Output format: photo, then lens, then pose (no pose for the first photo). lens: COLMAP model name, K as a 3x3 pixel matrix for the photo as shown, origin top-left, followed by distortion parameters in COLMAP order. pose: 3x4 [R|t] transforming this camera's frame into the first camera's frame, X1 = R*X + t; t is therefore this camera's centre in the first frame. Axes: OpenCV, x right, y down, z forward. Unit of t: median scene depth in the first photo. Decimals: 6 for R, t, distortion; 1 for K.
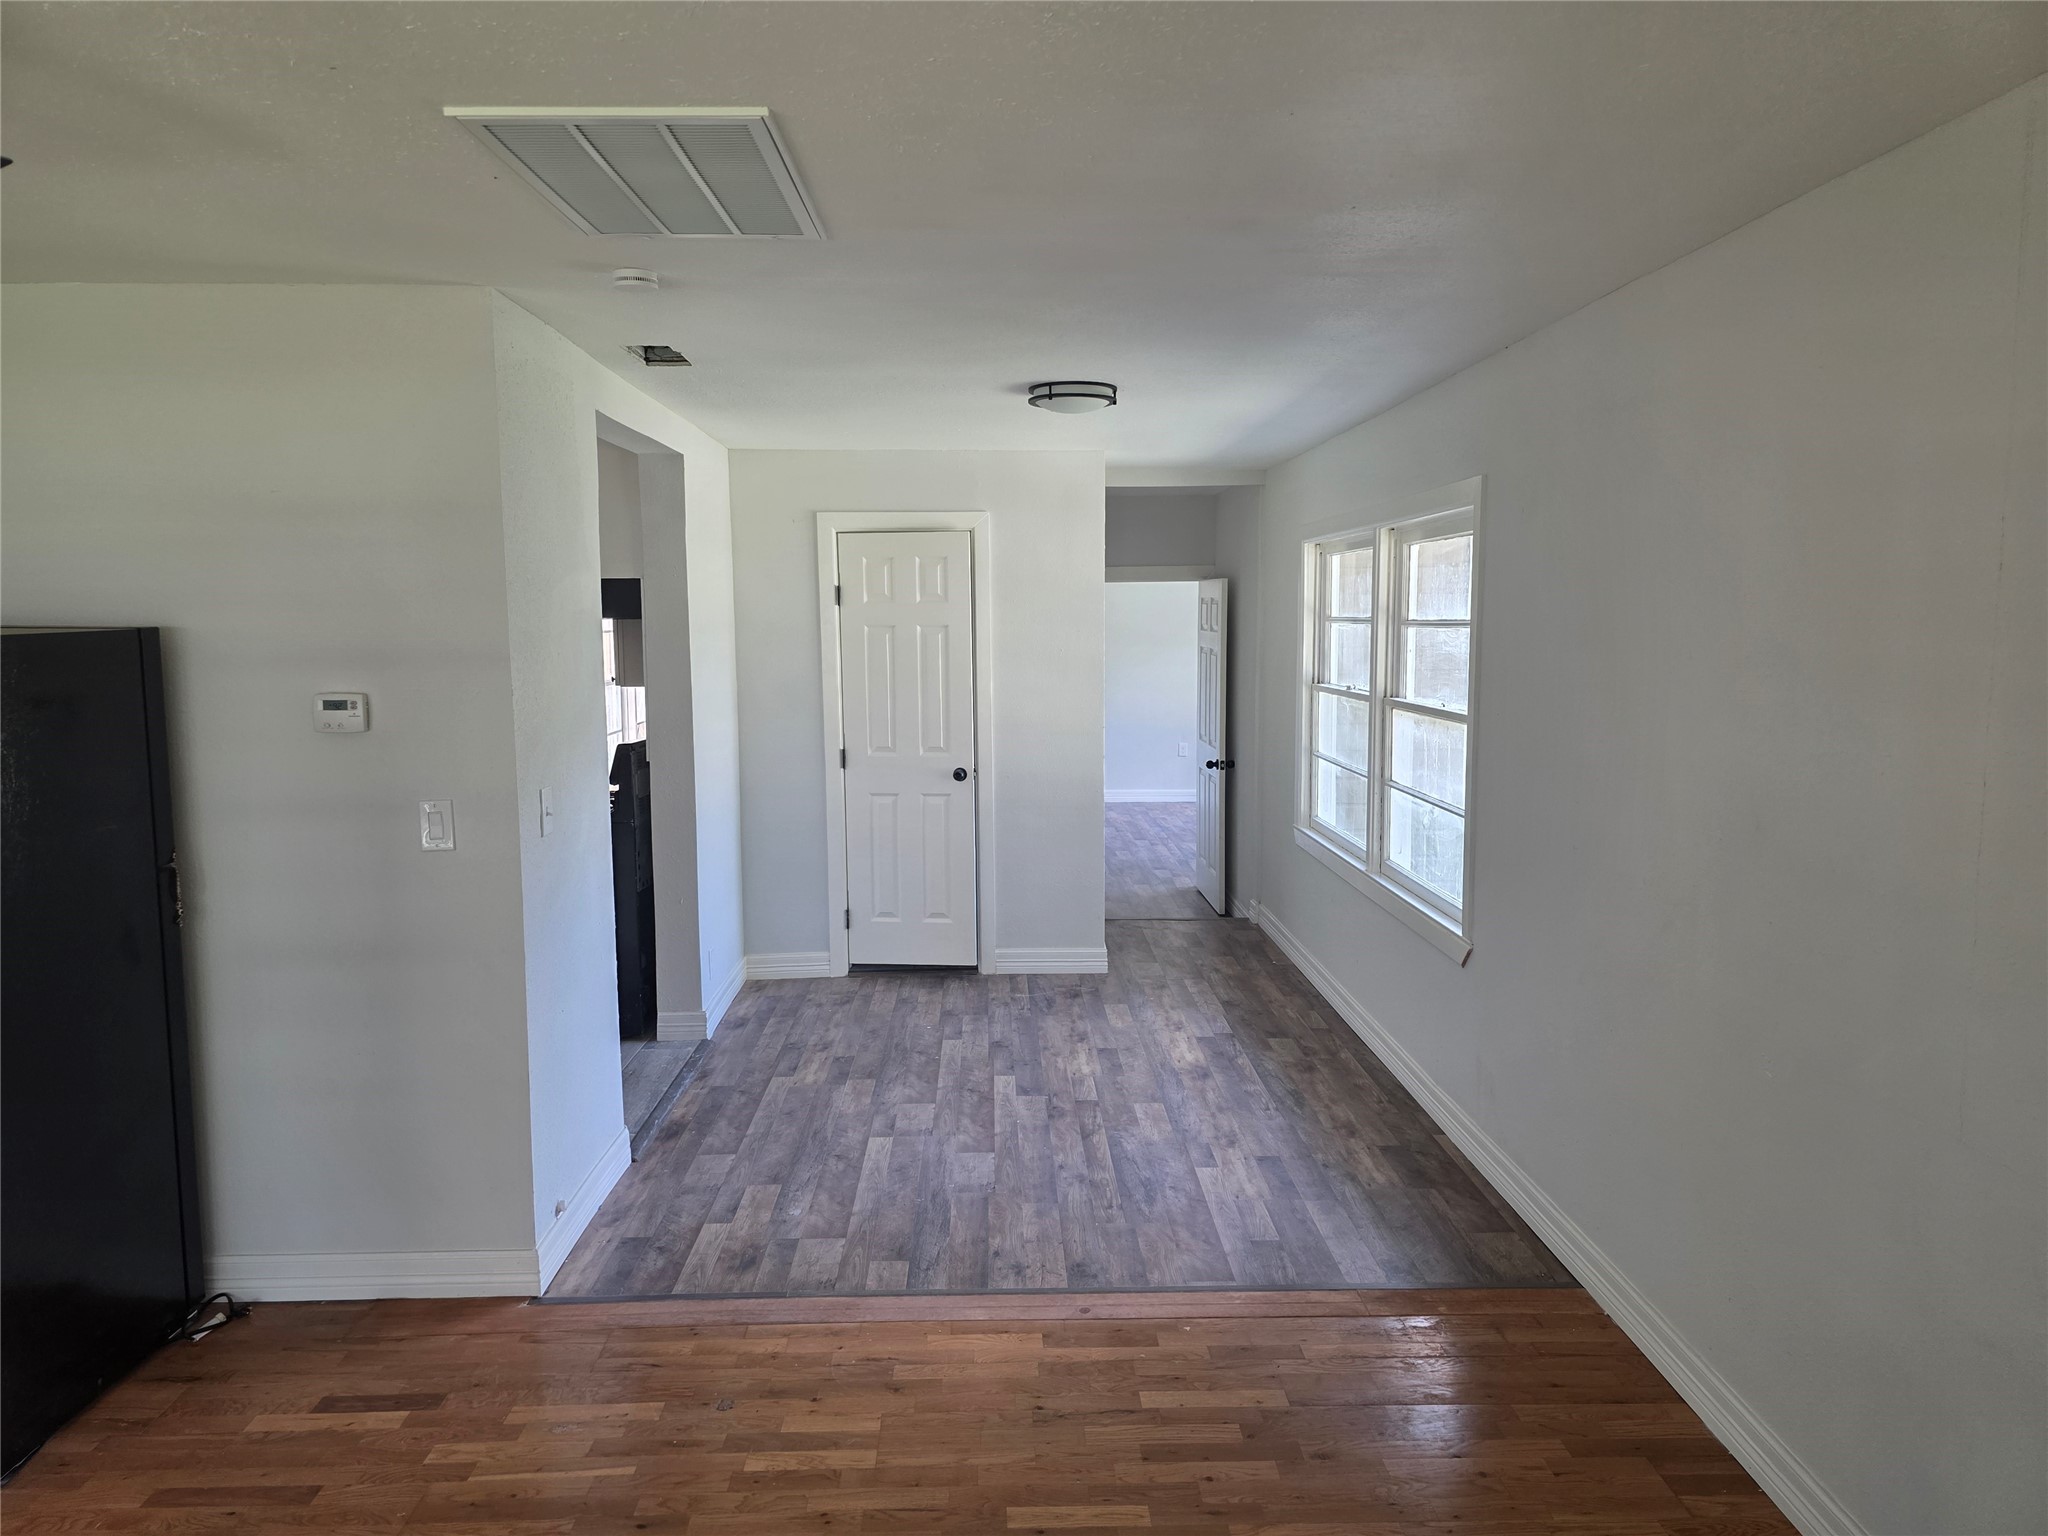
lens RADIAL K [[1398.0, 0, 1023.7], [0, 1398.0, 764.9], [0, 0, 1]] dist [0.064901, 0.000072]
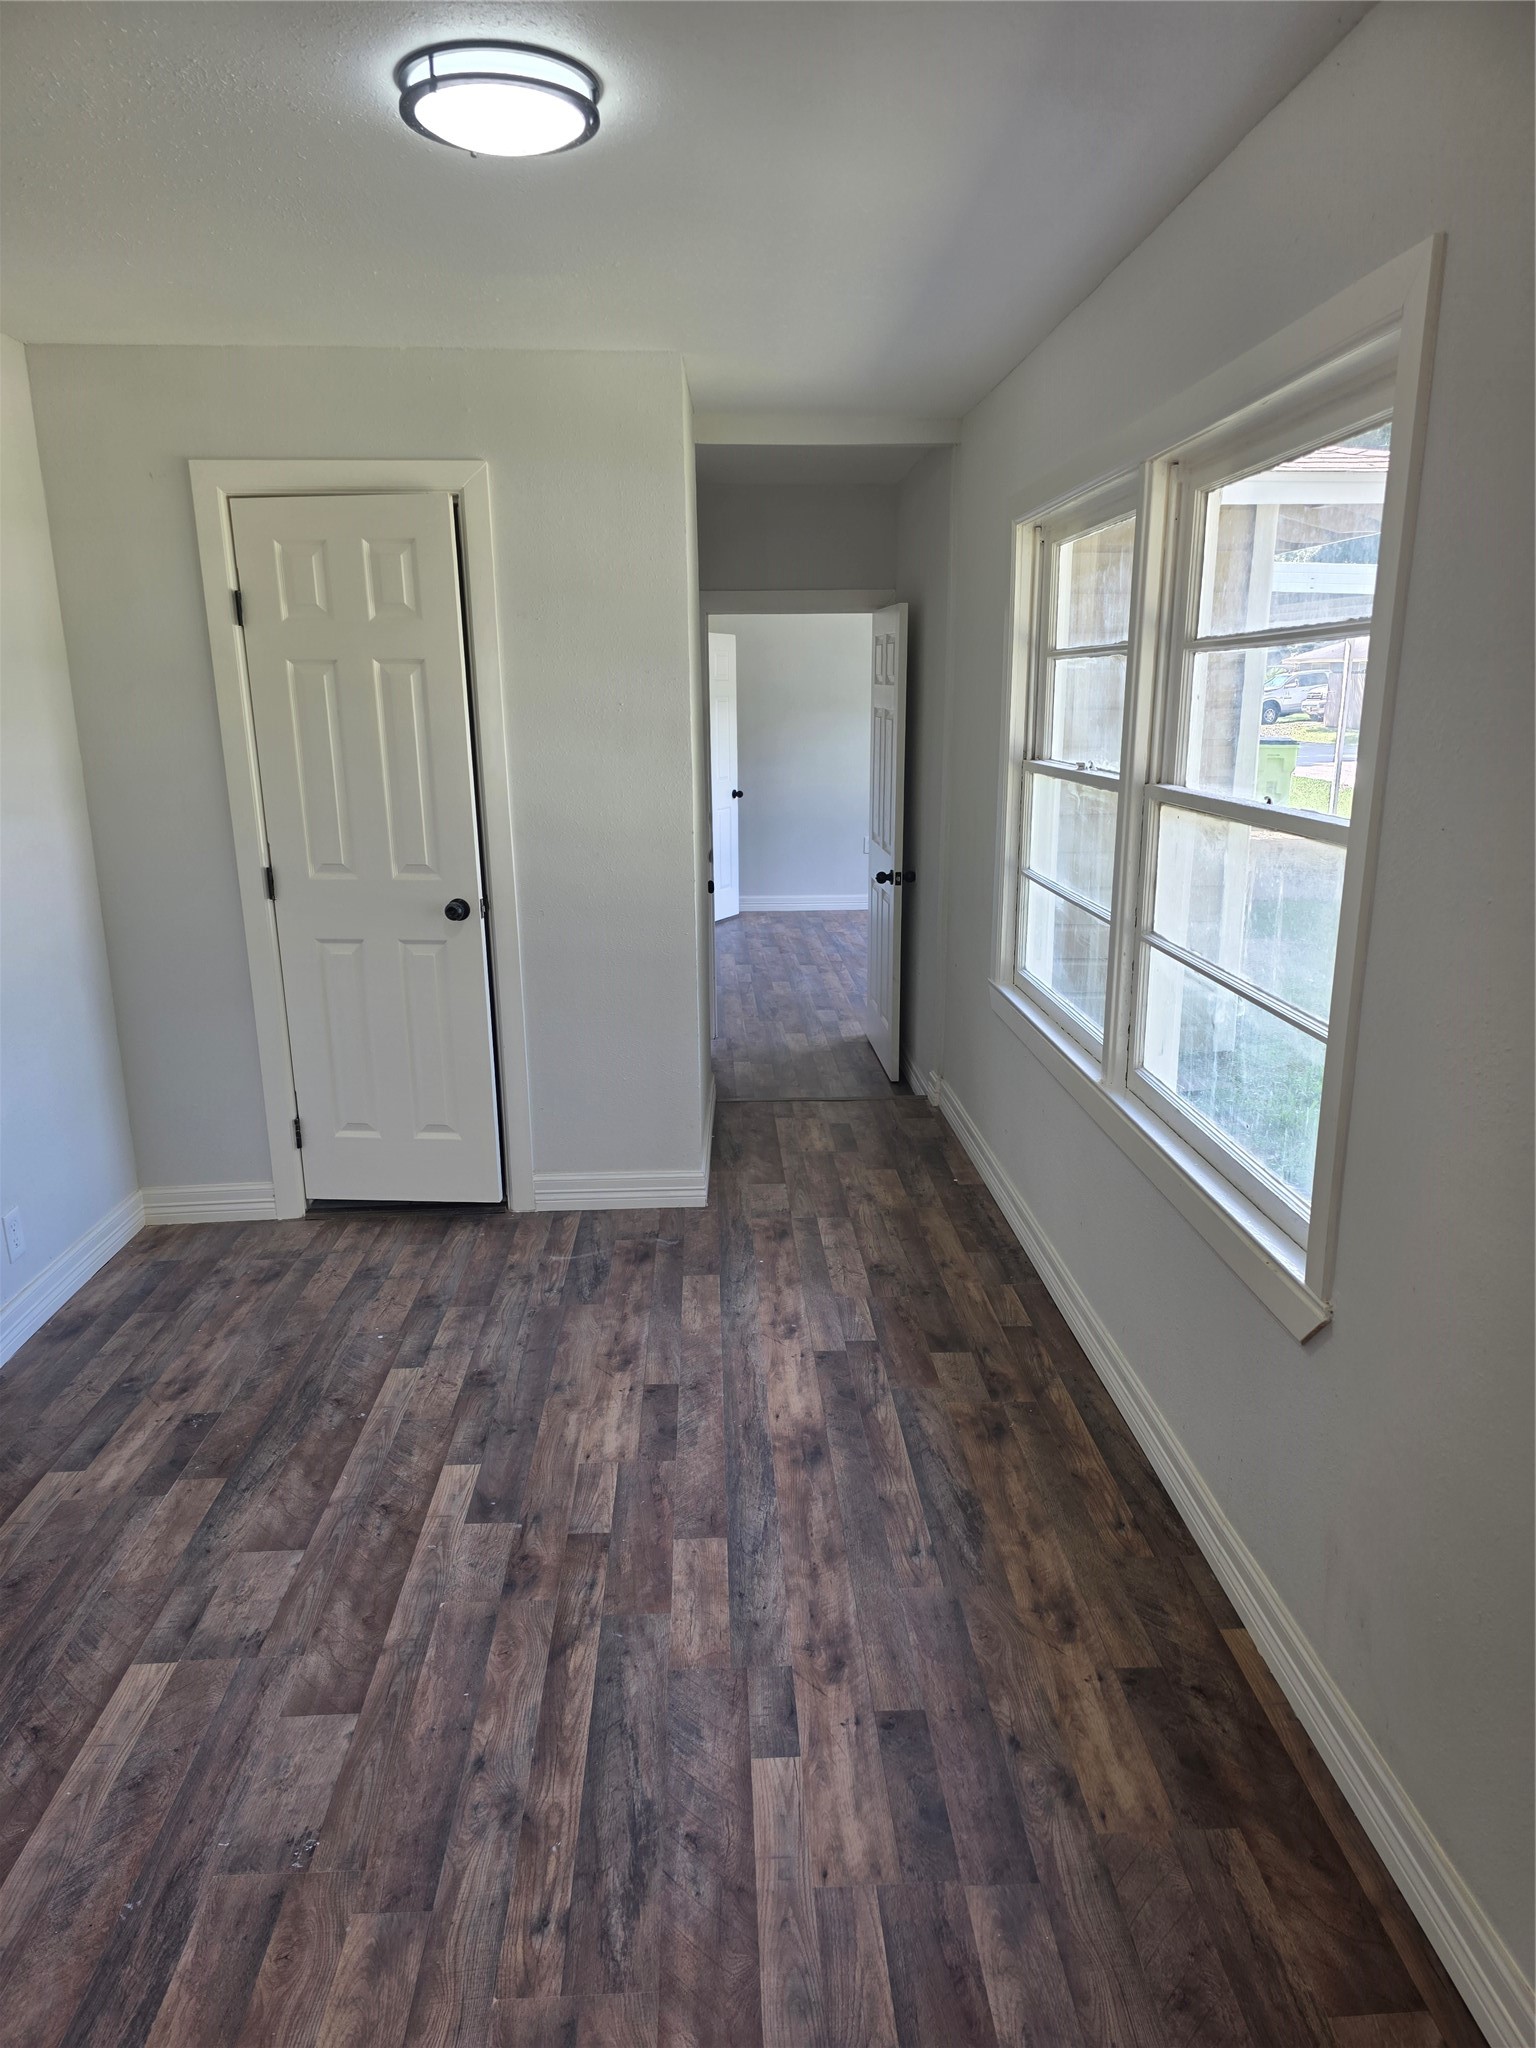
lens RADIAL K [[1372.6, 0, 778.6], [0, 1372.6, 1064.1], [0, 0, 1]] dist [0.054886, -0.004809]
pose [[0.999689, -0.006683, 0.024017, 0.092266], [0.002864, 0.987805, 0.155669, -0.022914], [-0.024765, -0.155552, 0.987517, 0.424621]]
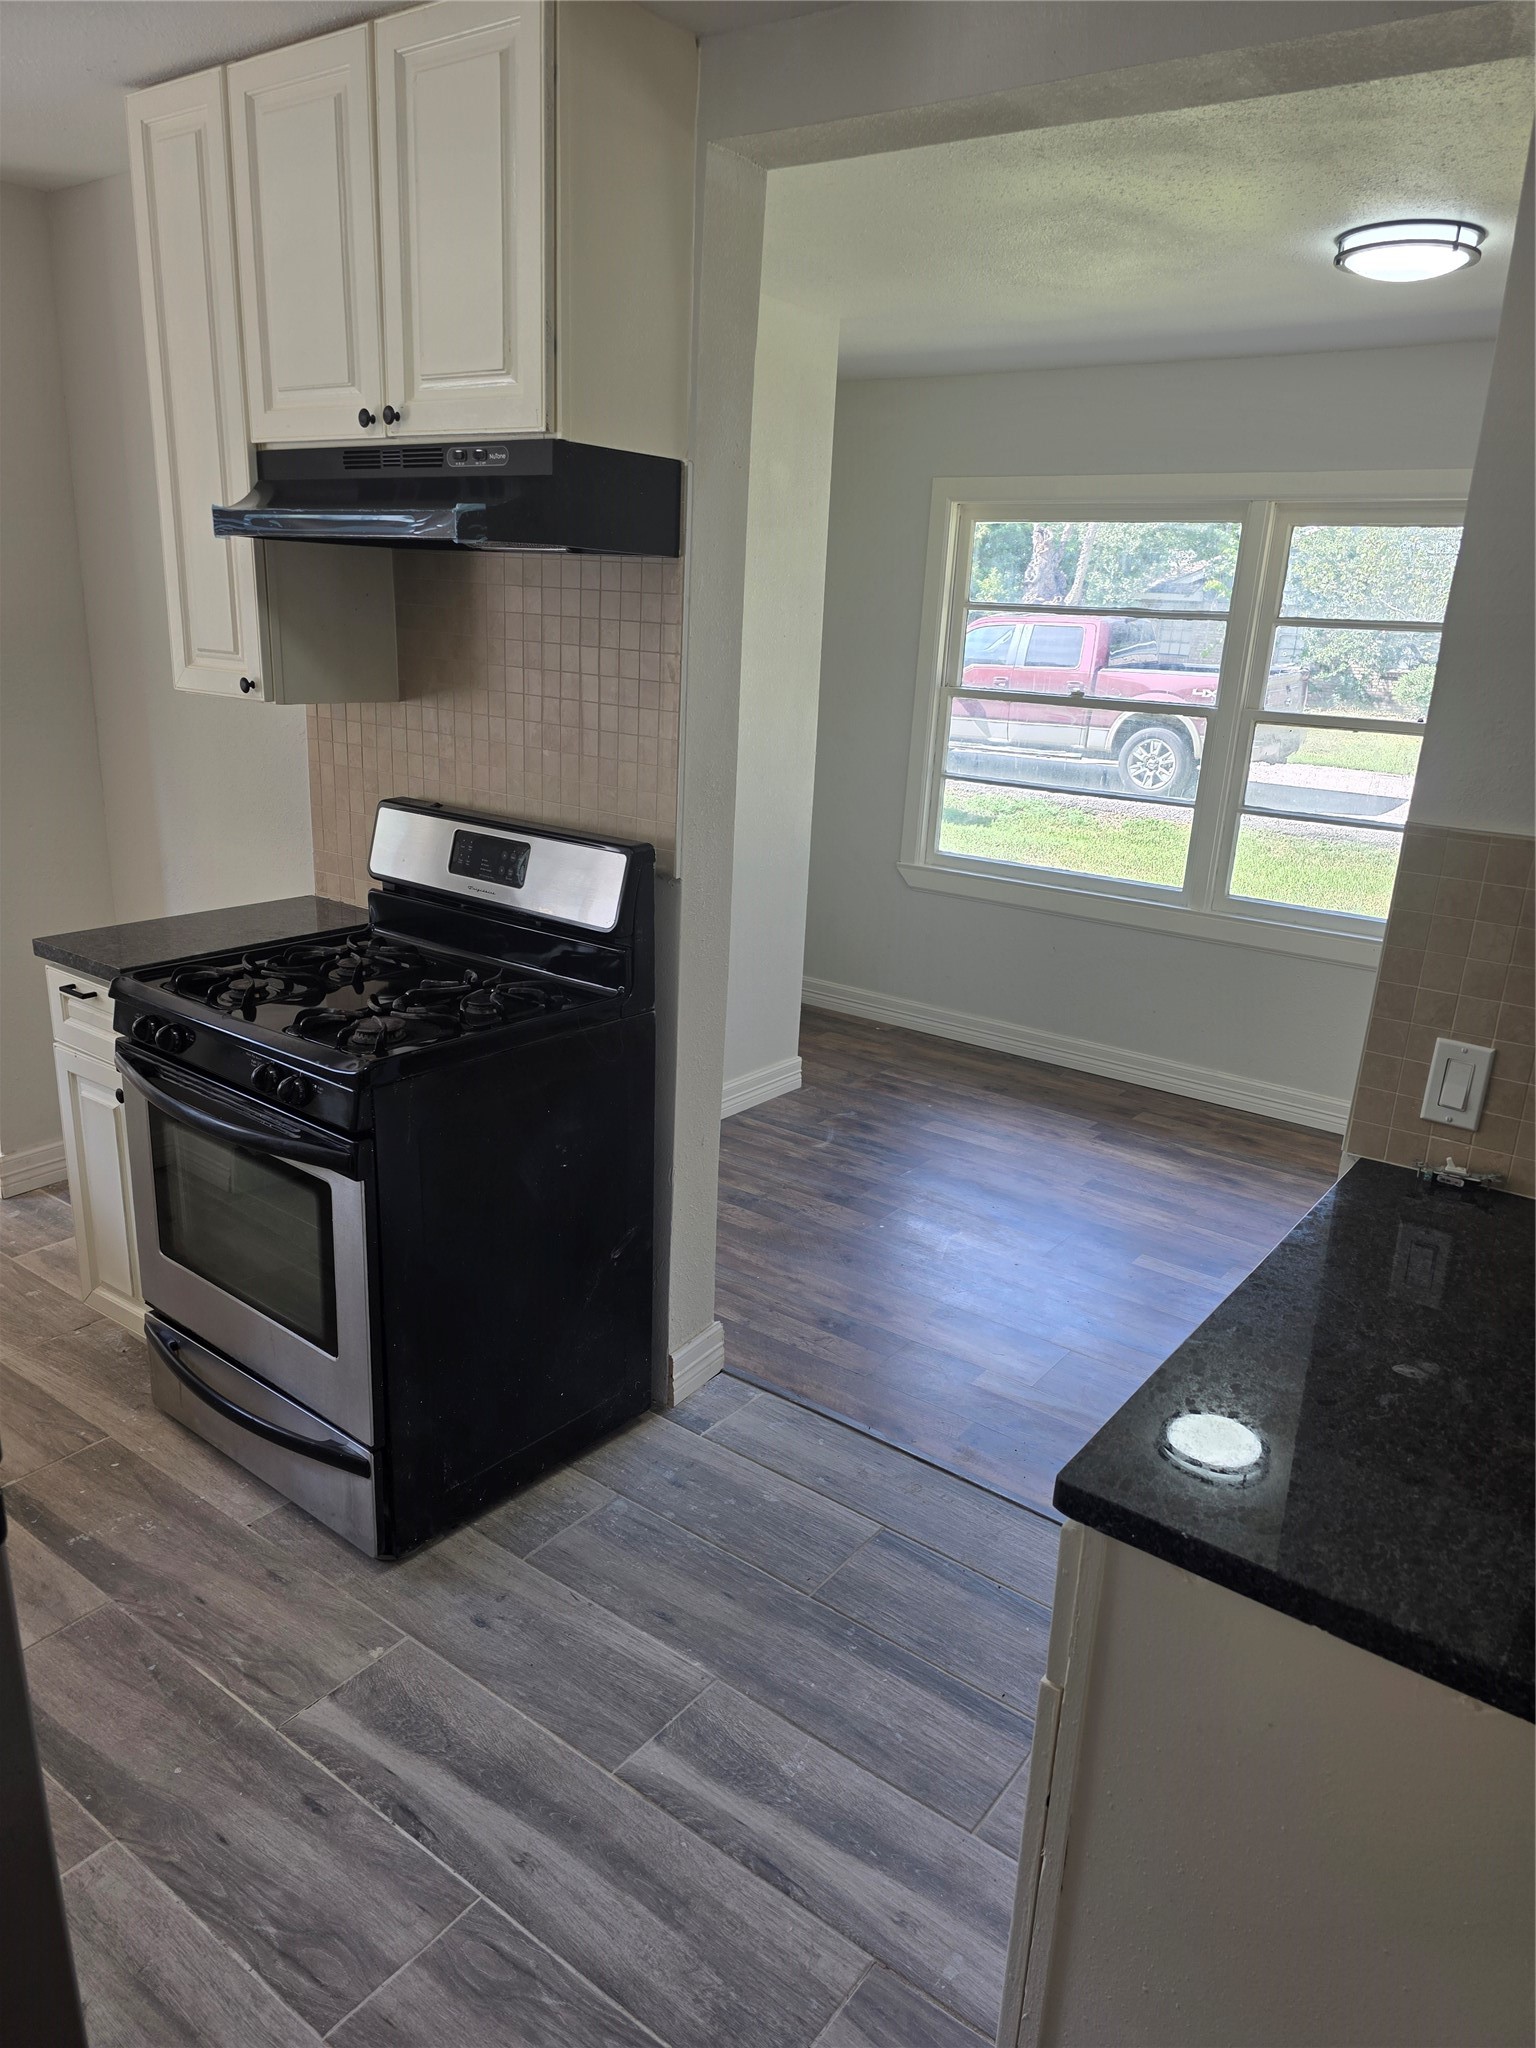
lens RADIAL K [[1417.4, 0, 776.3], [0, 1417.4, 993.7], [0, 0, 1]] dist [0.004381, -0.000321]
pose [[0.618622, -0.172769, 0.766458, -0.596933], [0.034967, 0.980611, 0.192819, -0.051610], [-0.784910, -0.092482, 0.612669, 0.644557]]
